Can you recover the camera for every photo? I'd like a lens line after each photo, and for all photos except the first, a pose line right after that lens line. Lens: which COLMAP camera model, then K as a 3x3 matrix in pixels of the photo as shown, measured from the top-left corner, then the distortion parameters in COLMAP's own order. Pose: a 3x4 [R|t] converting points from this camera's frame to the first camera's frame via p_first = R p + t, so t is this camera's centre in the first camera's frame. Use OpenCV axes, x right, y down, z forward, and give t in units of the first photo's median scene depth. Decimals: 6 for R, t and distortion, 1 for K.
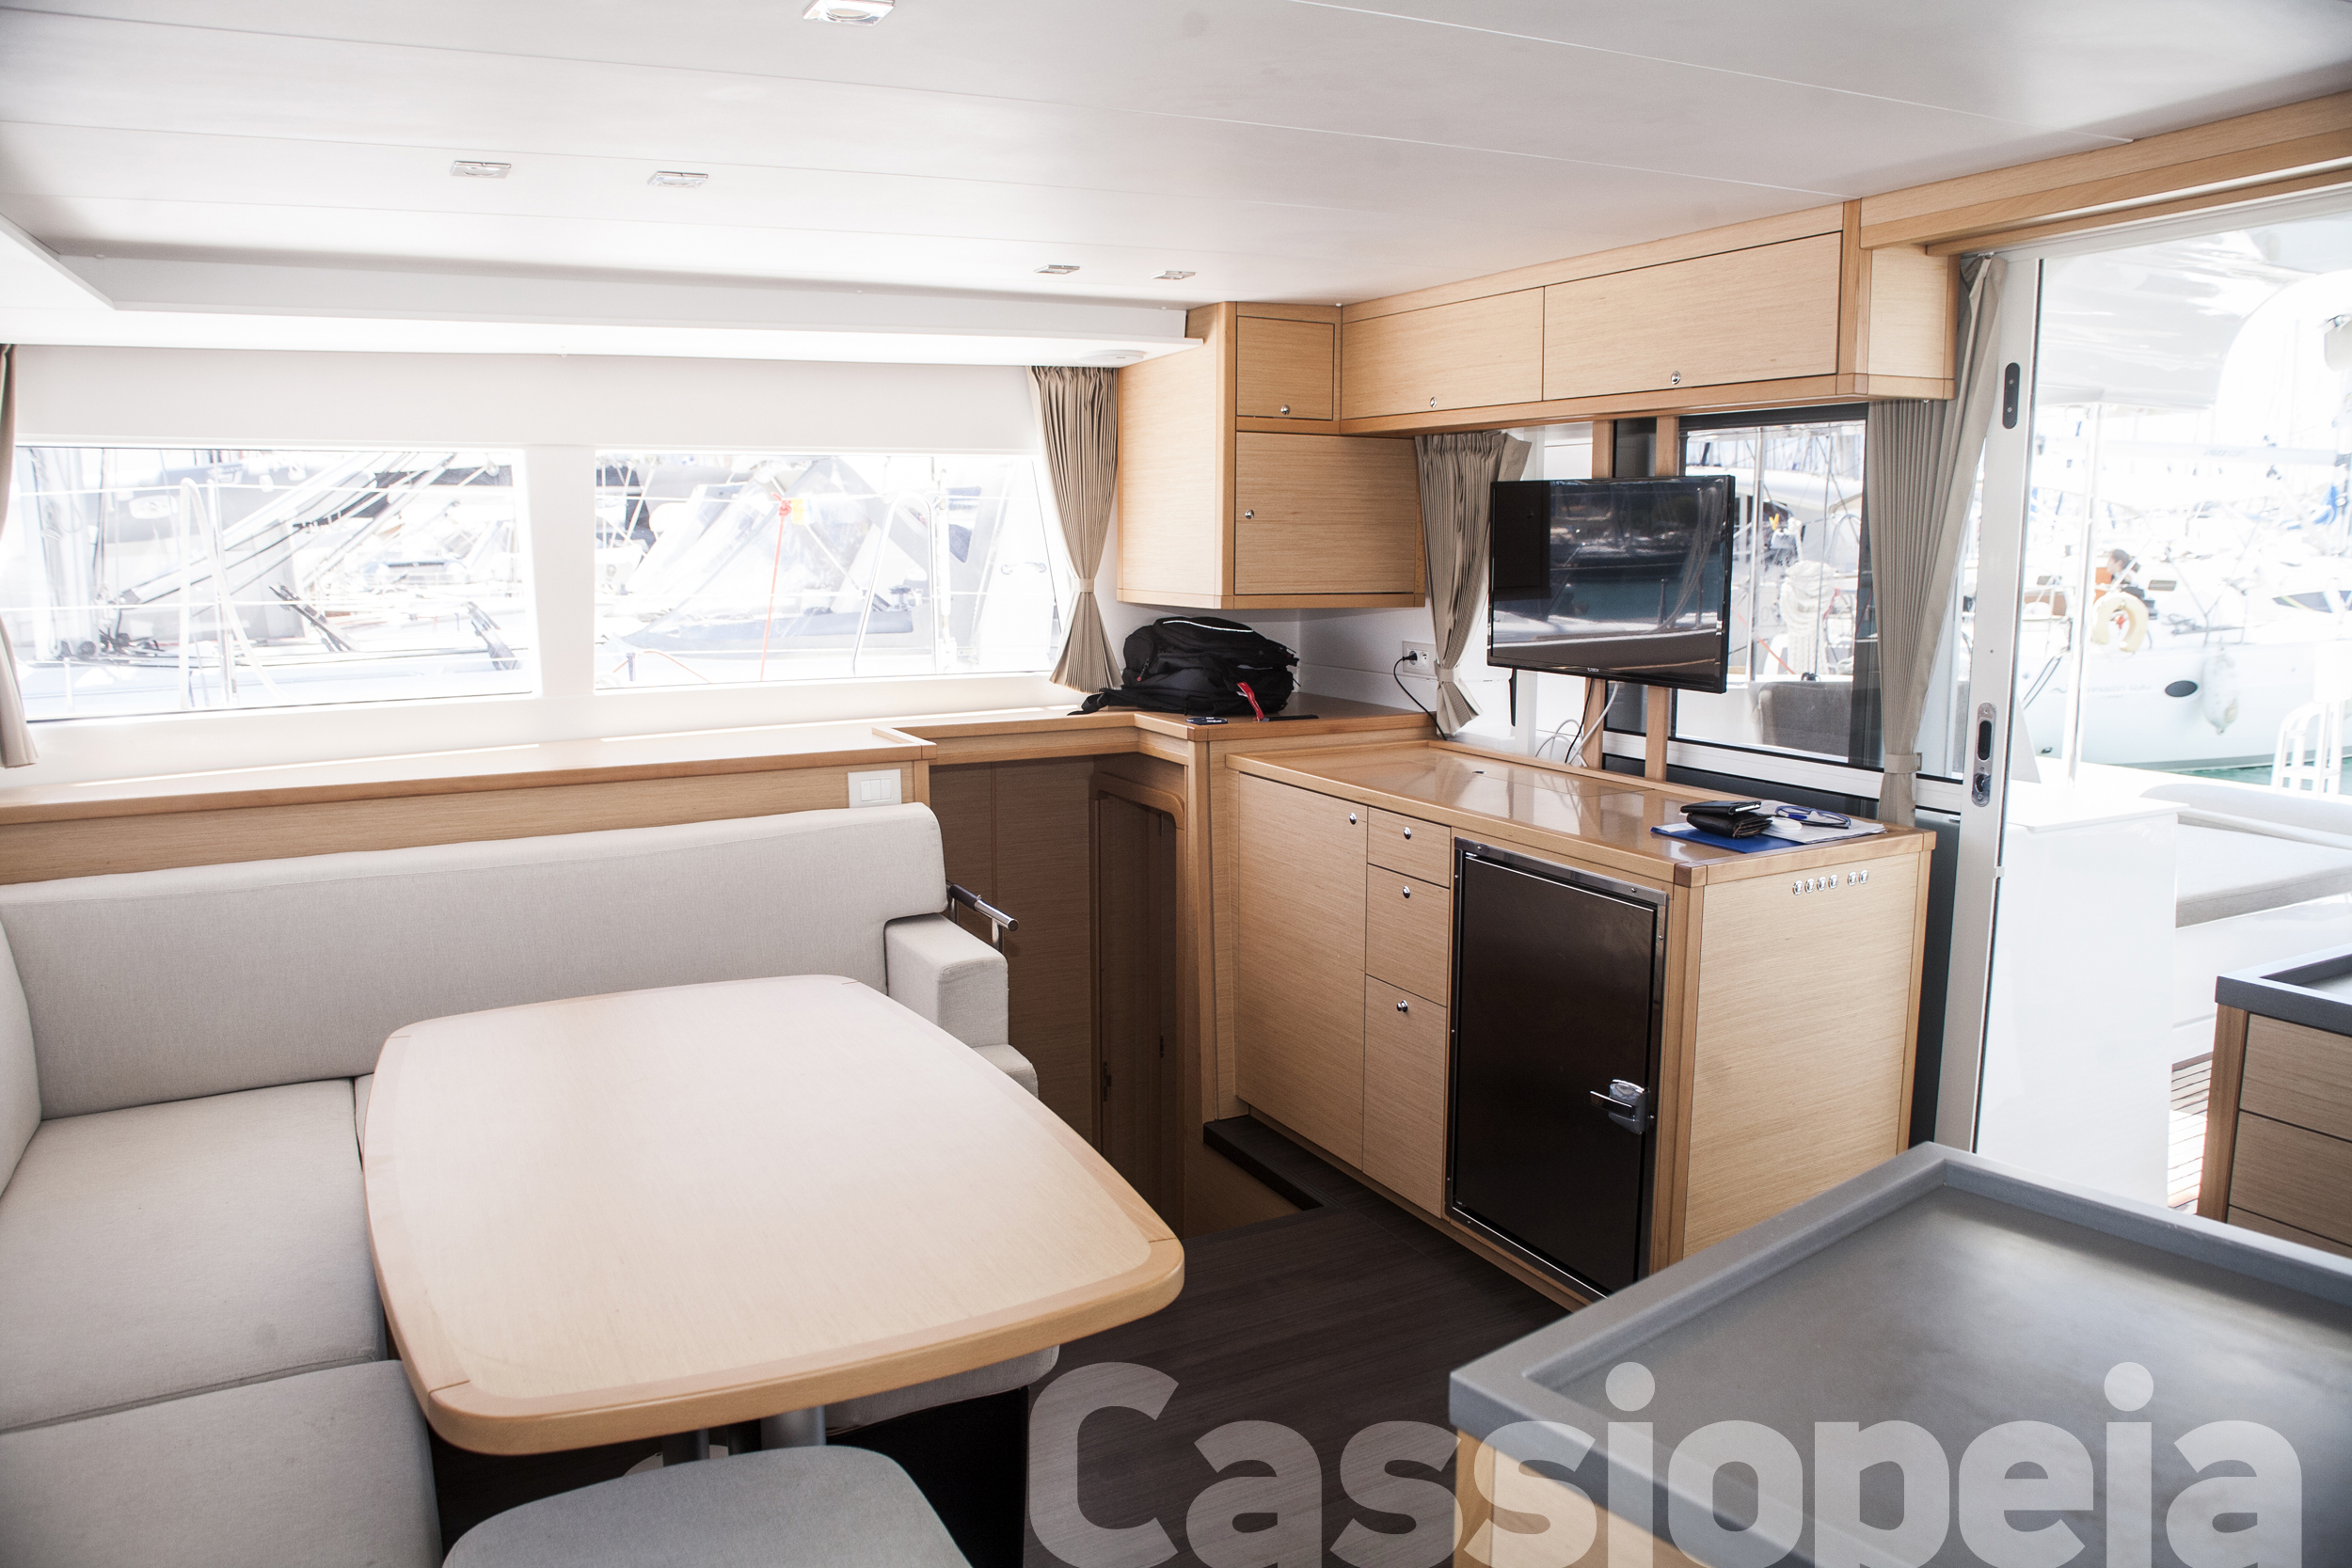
lens RADIAL K [[1601.9, 0, 1177.4], [0, 1601.9, 793.4], [0, 0, 1]] dist [-0.096764, 0.065721]
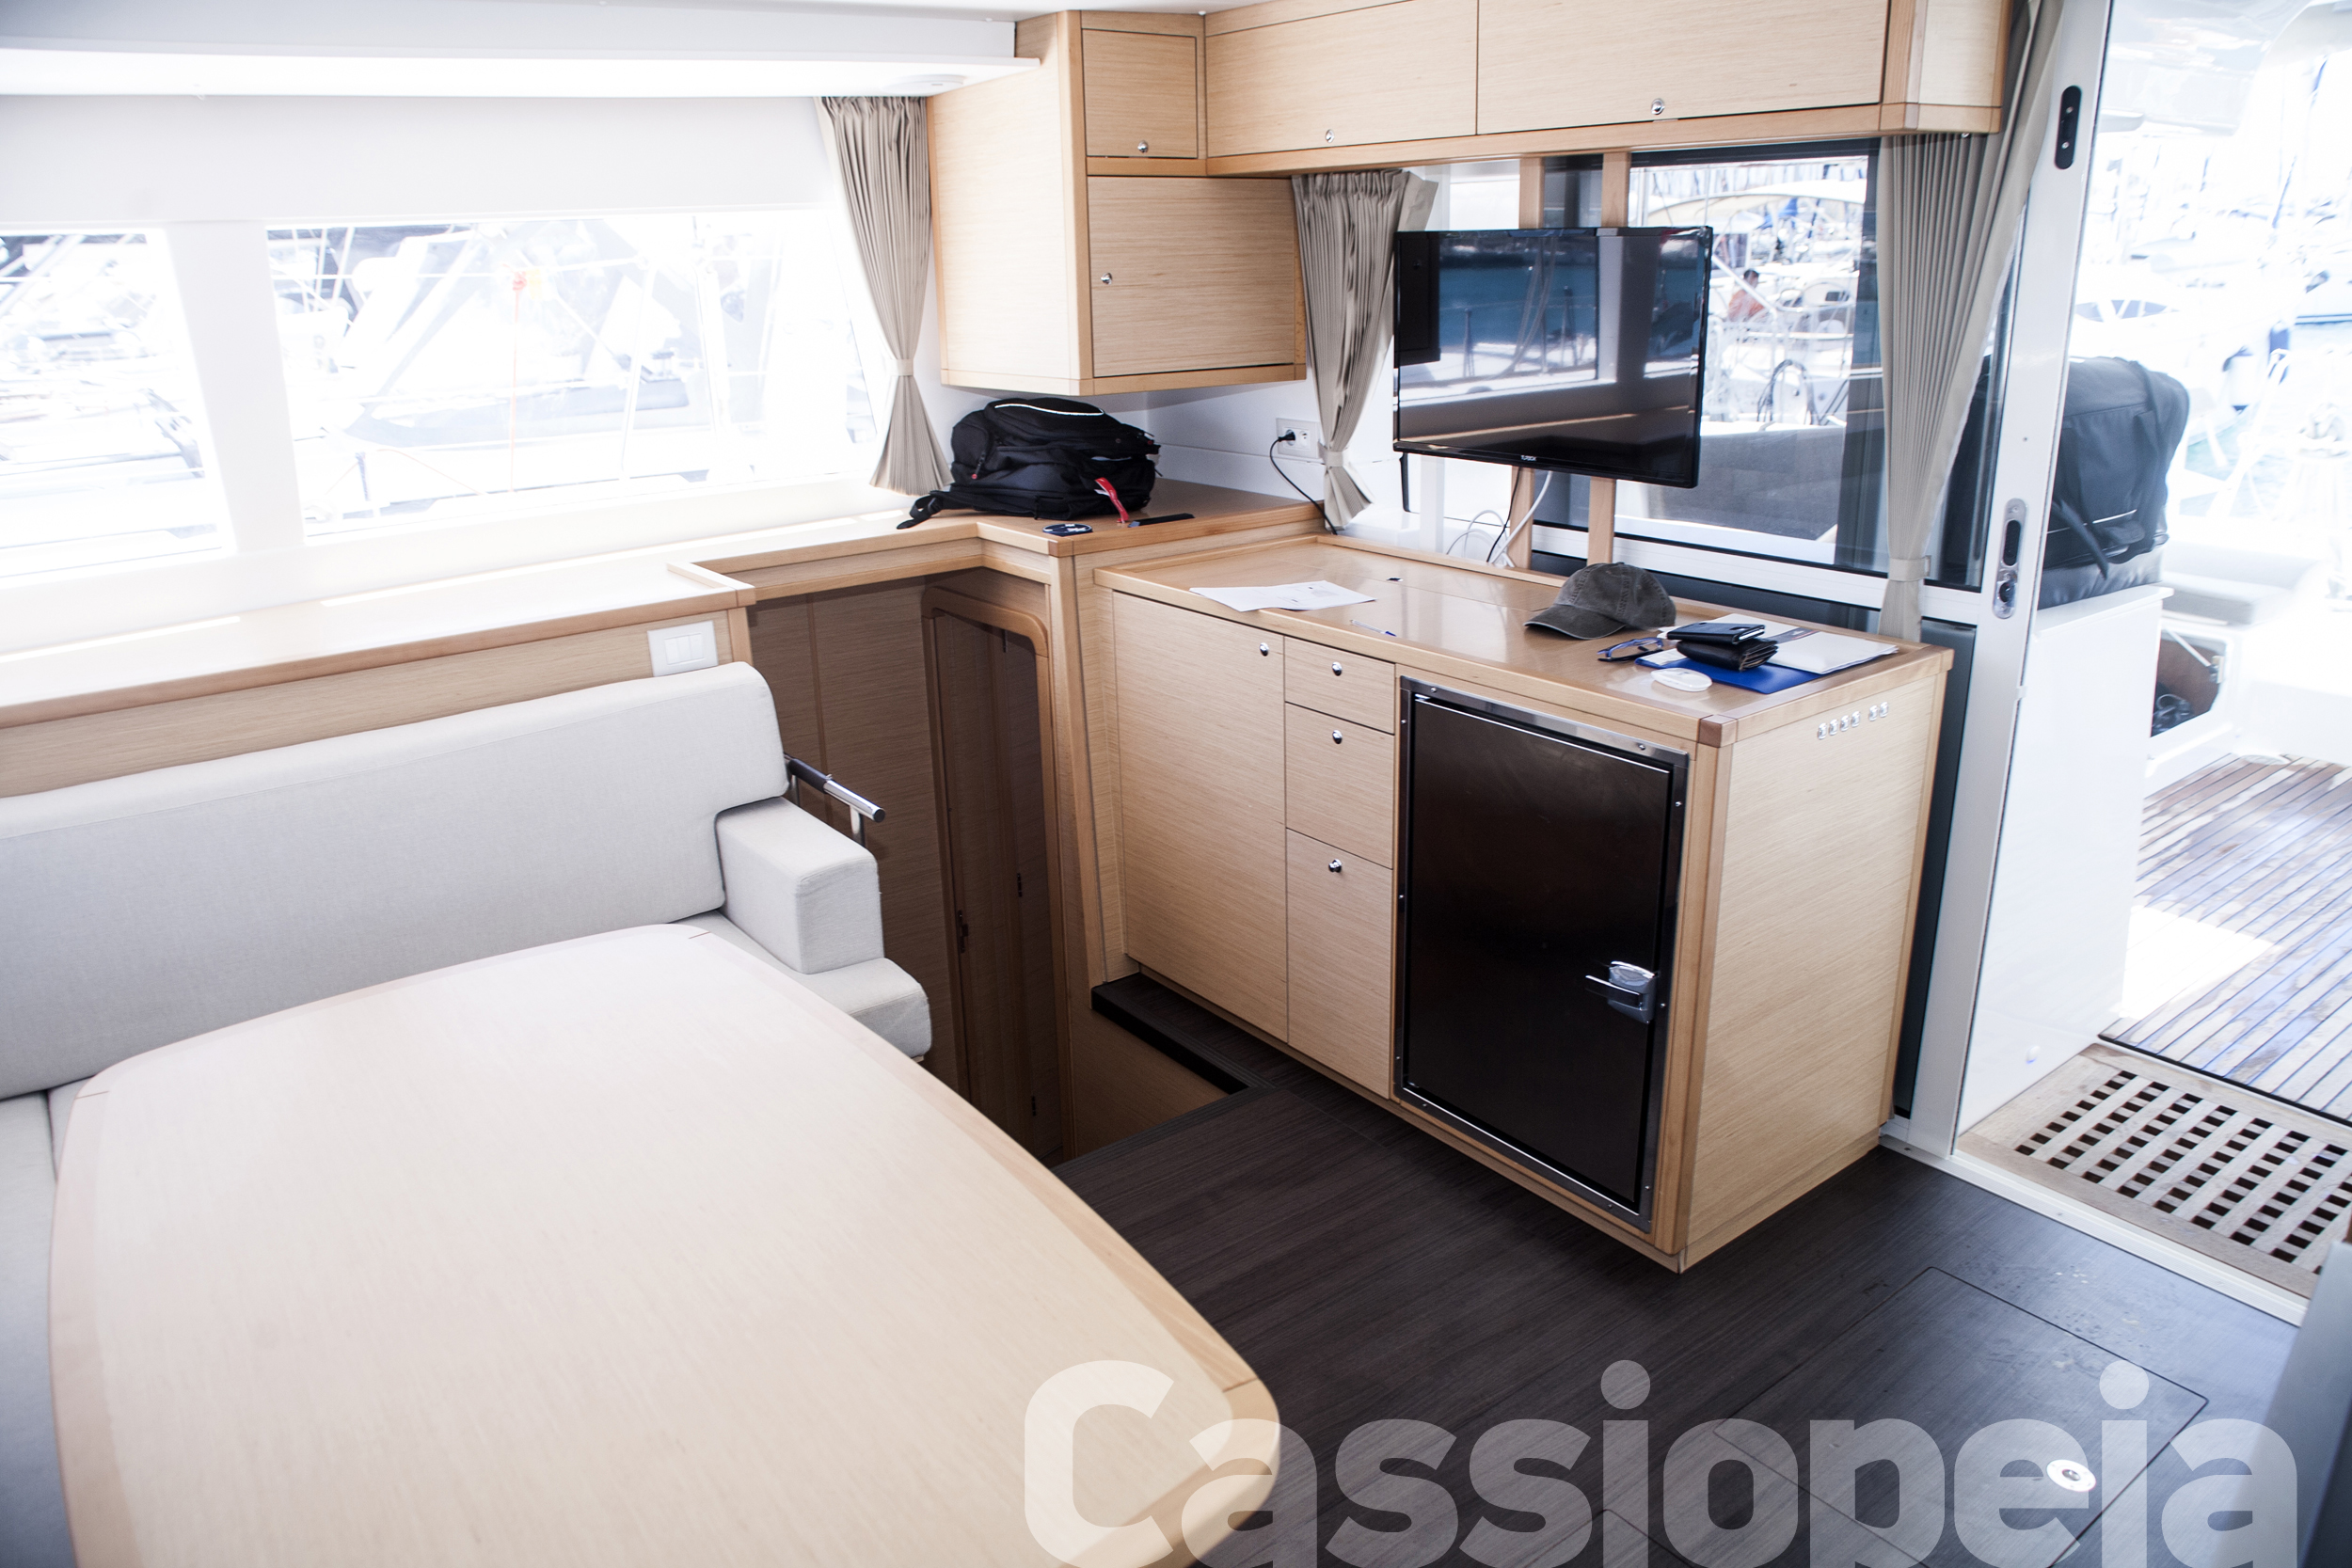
lens RADIAL K [[1601.9, 0, 1177.4], [0, 1601.9, 793.4], [0, 0, 1]] dist [-0.096764, 0.065721]
pose [[0.987950, -0.073233, 0.136352, -0.051353], [0.049745, 0.984476, 0.168321, -0.048620], [-0.146562, -0.159510, 0.976256, 0.147387]]
